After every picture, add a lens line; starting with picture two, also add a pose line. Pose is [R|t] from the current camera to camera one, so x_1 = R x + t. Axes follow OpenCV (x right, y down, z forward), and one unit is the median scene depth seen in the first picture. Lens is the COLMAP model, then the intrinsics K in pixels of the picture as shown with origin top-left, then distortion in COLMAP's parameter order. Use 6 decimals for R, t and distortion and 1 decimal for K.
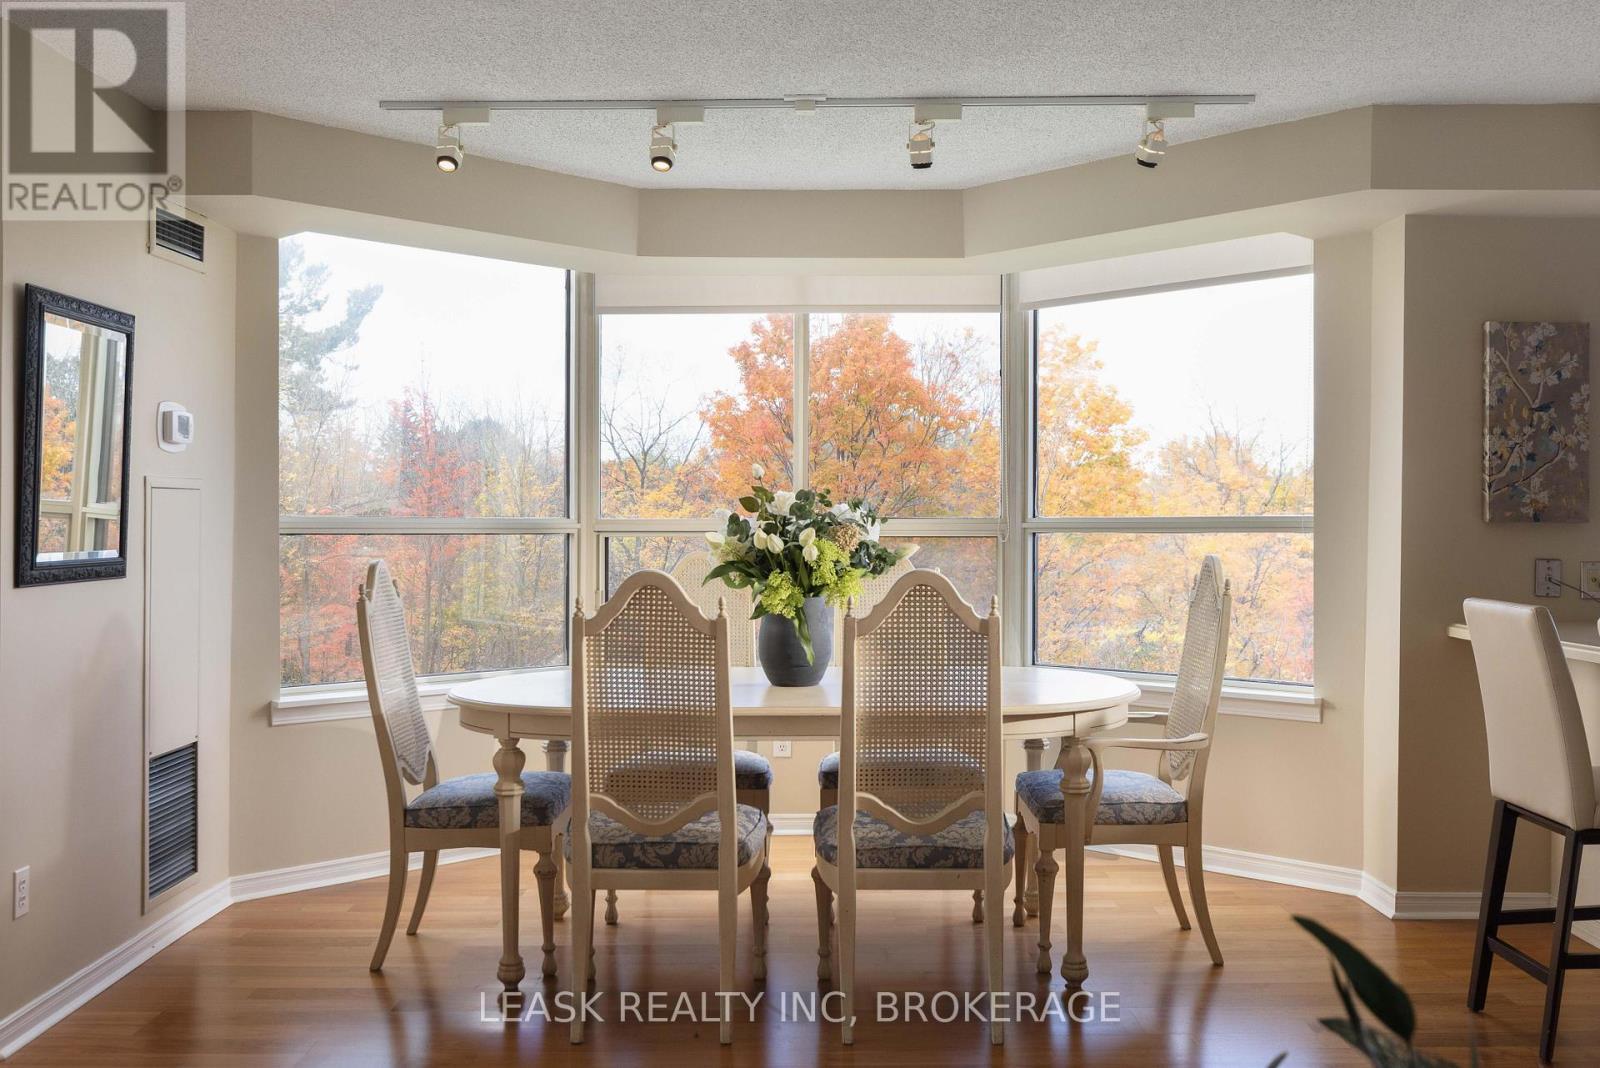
lens RADIAL K [[1553.6, 0, 774.3], [0, 1553.6, 502.8], [0, 0, 1]] dist [0.000756, 0.010201]
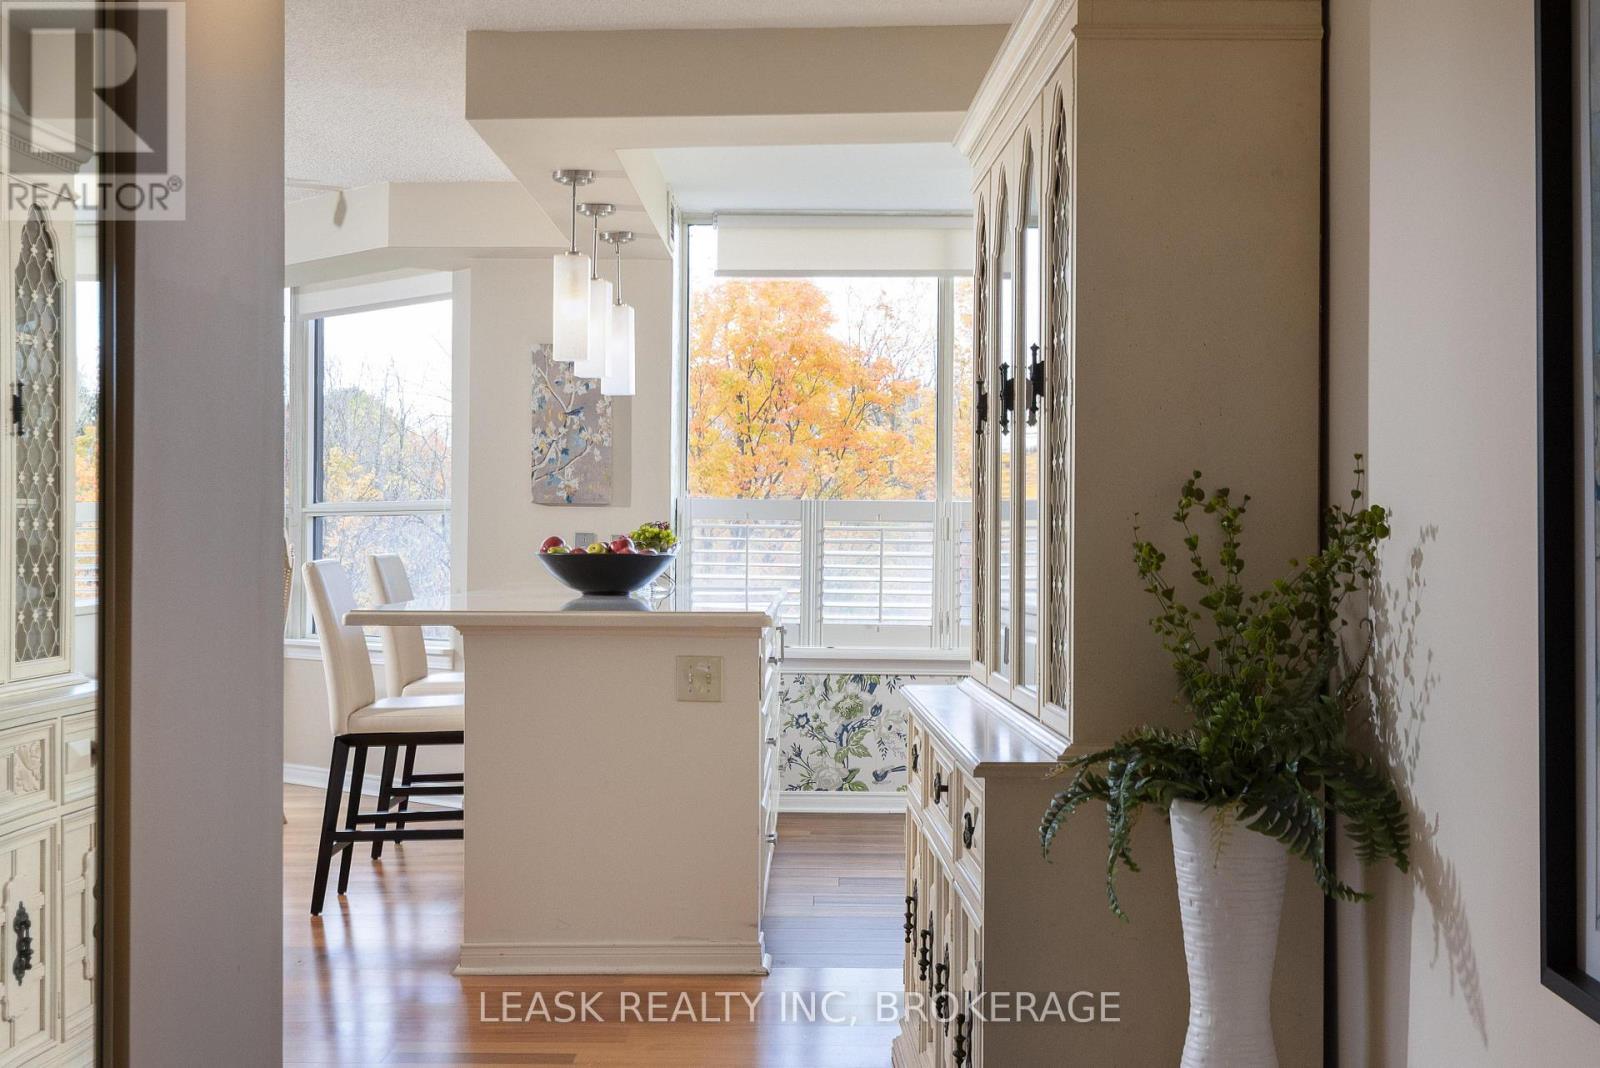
lens RADIAL K [[2255.2, 0, 798.9], [0, 2255.2, 446.2], [0, 0, 1]] dist [0.227397, 0.016506]
pose [[0.999957, -0.004902, -0.007882, 0.690521], [0.004692, 0.999640, -0.026408, 0.015604], [0.008009, 0.026370, 0.999620, -0.828543]]
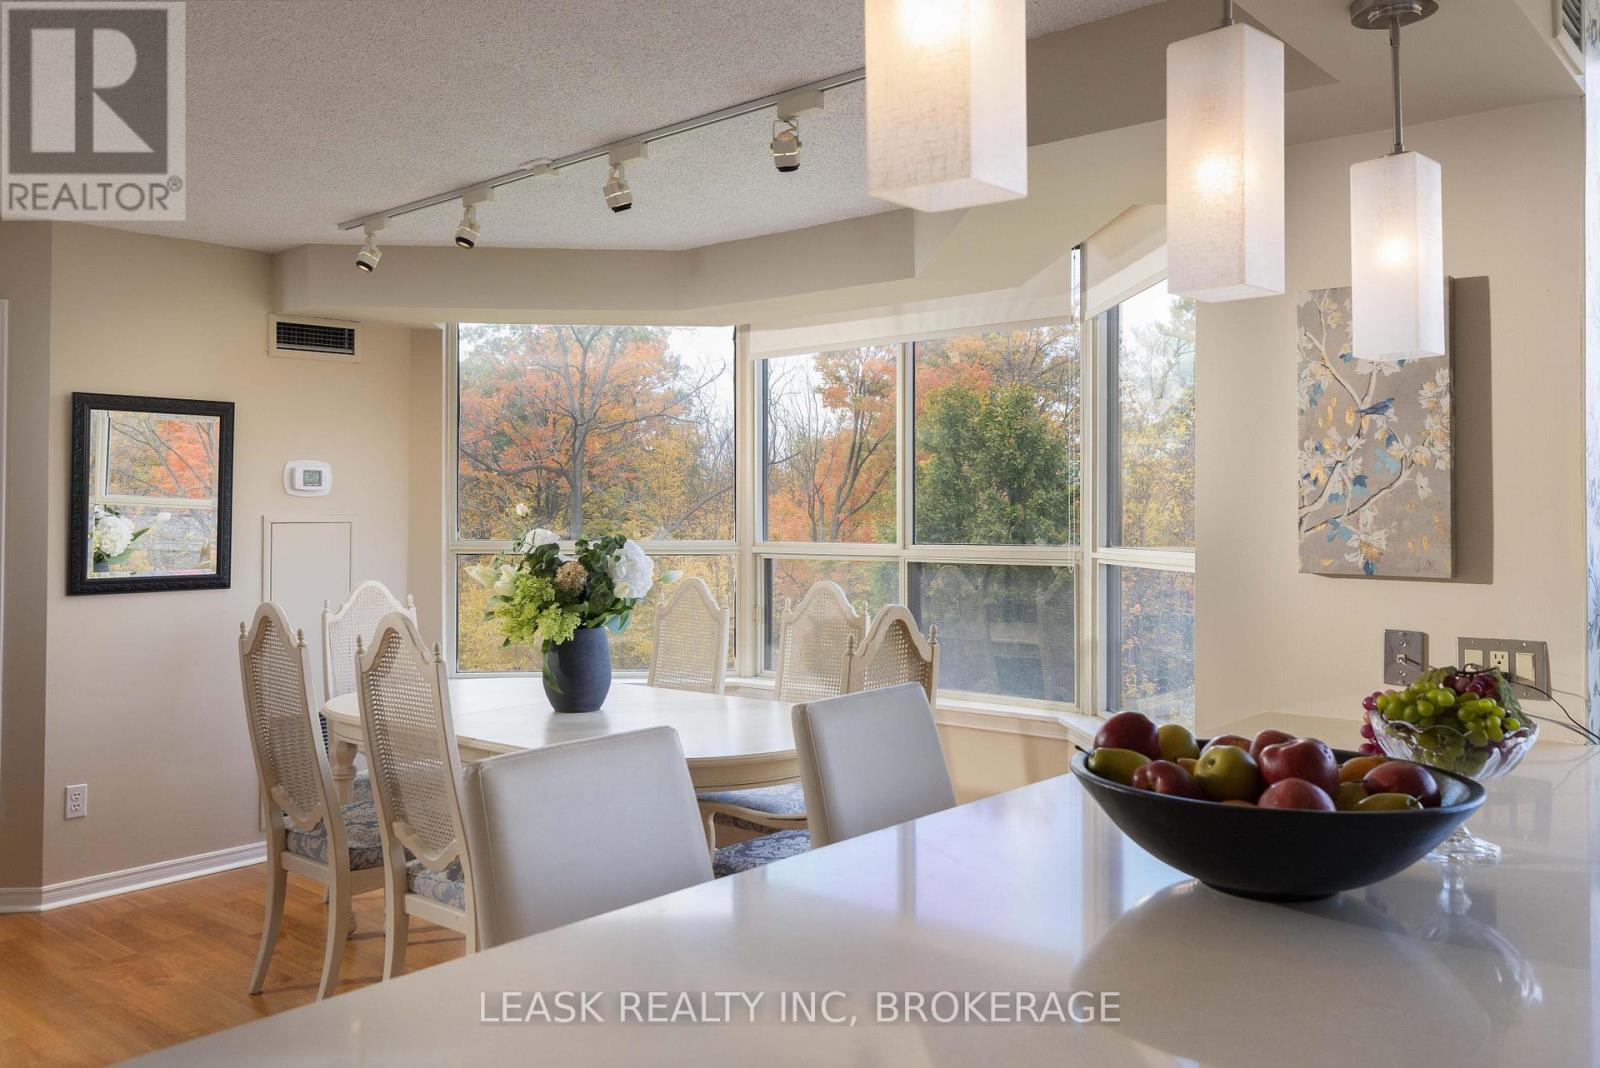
lens RADIAL K [[1277.1, 0, 796.9], [0, 1277.1, 479.4], [0, 0, 1]] dist [0.004566, 0.001420]
pose [[0.764242, -0.019529, -0.644633, 0.661671], [0.005987, 0.999713, -0.023188, -0.018338], [0.644901, 0.013862, 0.764140, 0.404838]]
